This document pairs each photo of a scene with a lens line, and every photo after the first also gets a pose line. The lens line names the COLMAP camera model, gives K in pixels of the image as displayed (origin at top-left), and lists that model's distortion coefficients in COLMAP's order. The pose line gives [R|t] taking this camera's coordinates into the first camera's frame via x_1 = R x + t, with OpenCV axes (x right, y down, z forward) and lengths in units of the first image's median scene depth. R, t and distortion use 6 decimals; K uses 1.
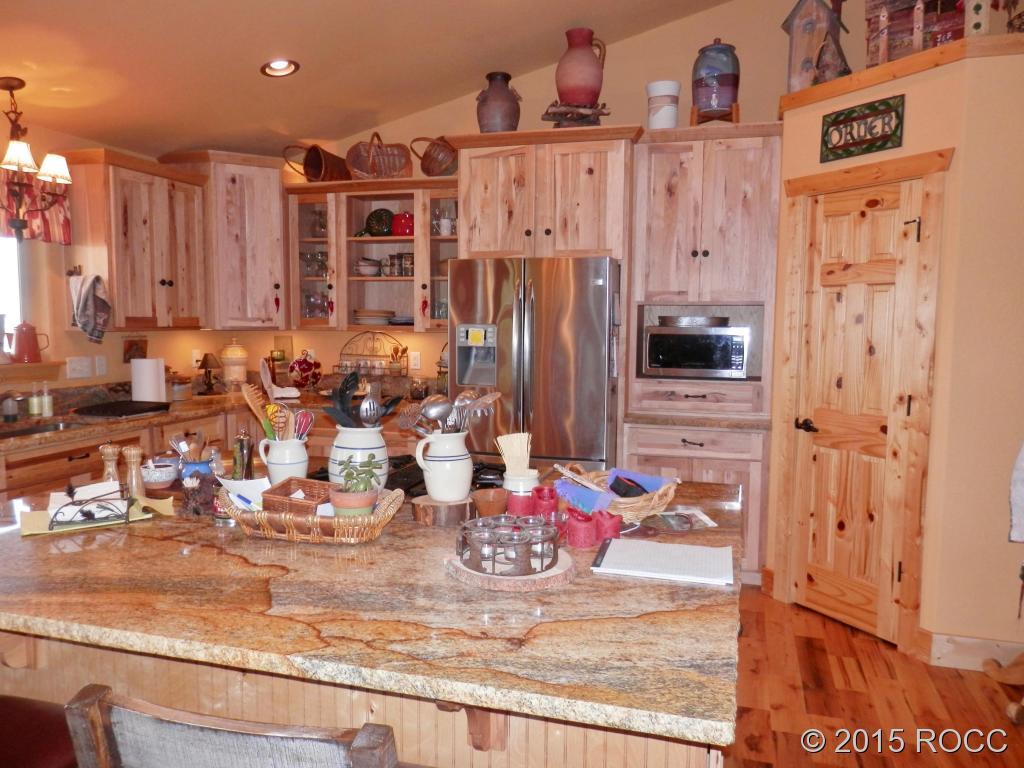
lens RADIAL K [[757.5, 0, 519.1], [0, 757.5, 386.3], [0, 0, 1]] dist [-0.001865, 0.003188]
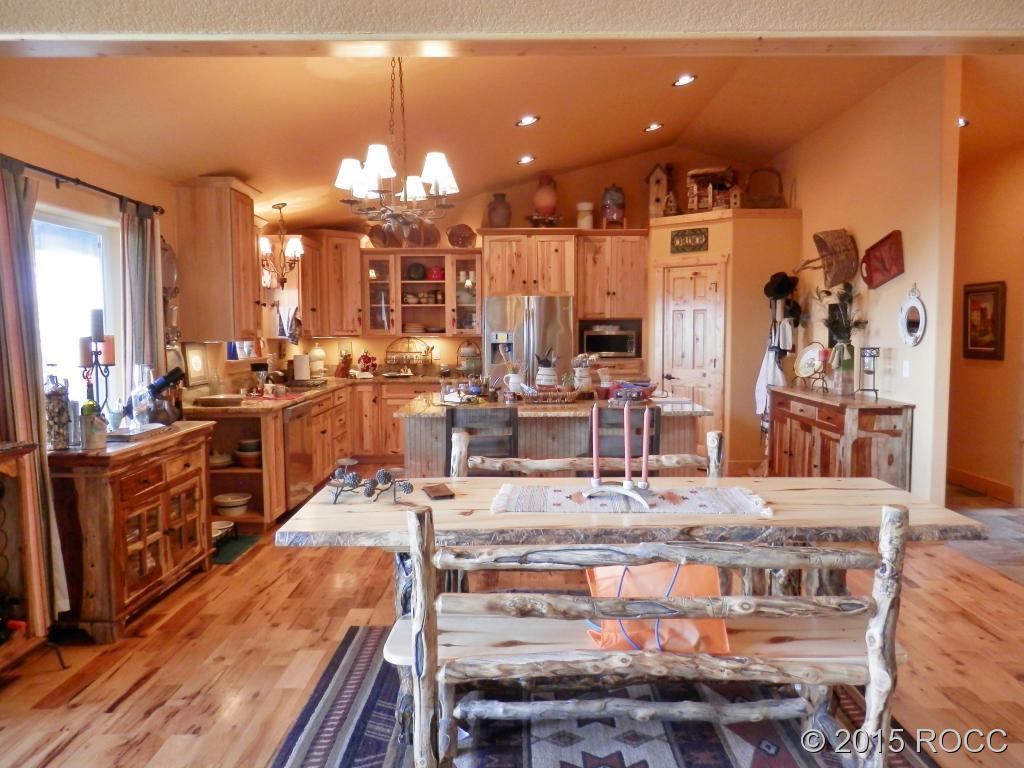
lens RADIAL K [[757.5, 0, 518.2], [0, 757.5, 388.8], [0, 0, 1]] dist [-0.001865, 0.003188]
pose [[0.955592, -0.037413, 0.292307, -0.563334], [0.039775, 0.999206, -0.002140, 0.064451], [-0.291995, 0.013671, 0.956322, -0.787434]]
